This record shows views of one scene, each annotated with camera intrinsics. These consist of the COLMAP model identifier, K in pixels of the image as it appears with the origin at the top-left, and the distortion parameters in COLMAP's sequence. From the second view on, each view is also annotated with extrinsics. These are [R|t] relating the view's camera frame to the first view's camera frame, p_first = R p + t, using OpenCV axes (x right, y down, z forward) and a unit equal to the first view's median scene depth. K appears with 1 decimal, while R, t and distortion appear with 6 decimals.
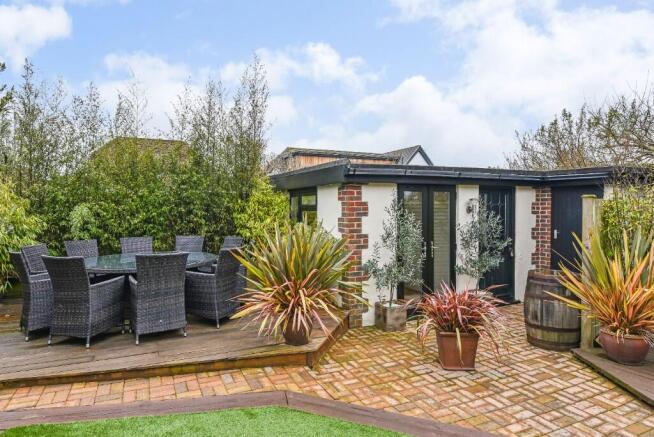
lens RADIAL K [[371.9, 0, 328.9], [0, 371.9, 213.6], [0, 0, 1]] dist [-0.027892, 0.000497]
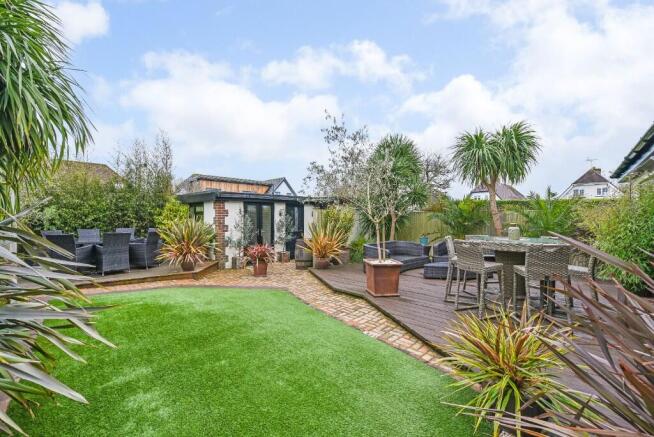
lens RADIAL K [[260.9, 0, 324.1], [0, 260.9, 223.7], [0, 0, 1]] dist [-0.006609, -0.000760]
pose [[0.941642, -0.004693, 0.336585, 0.099252], [0.001989, 0.999963, 0.008378, 0.029838], [-0.336611, -0.007219, 0.941616, -0.486563]]
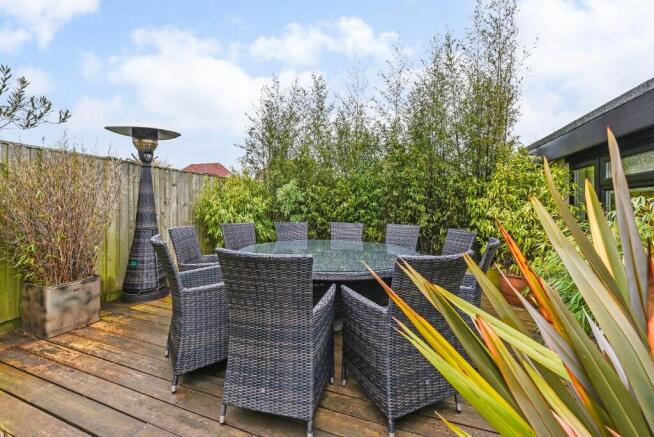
lens RADIAL K [[260.9, 0, 317.9], [0, 260.9, 204.8], [0, 0, 1]] dist [-0.006609, -0.000760]
pose [[0.684666, 0.002756, -0.728852, -0.093643], [-0.021603, 0.999630, -0.016513, 0.030244], [0.728537, 0.027051, 0.684472, 0.488238]]
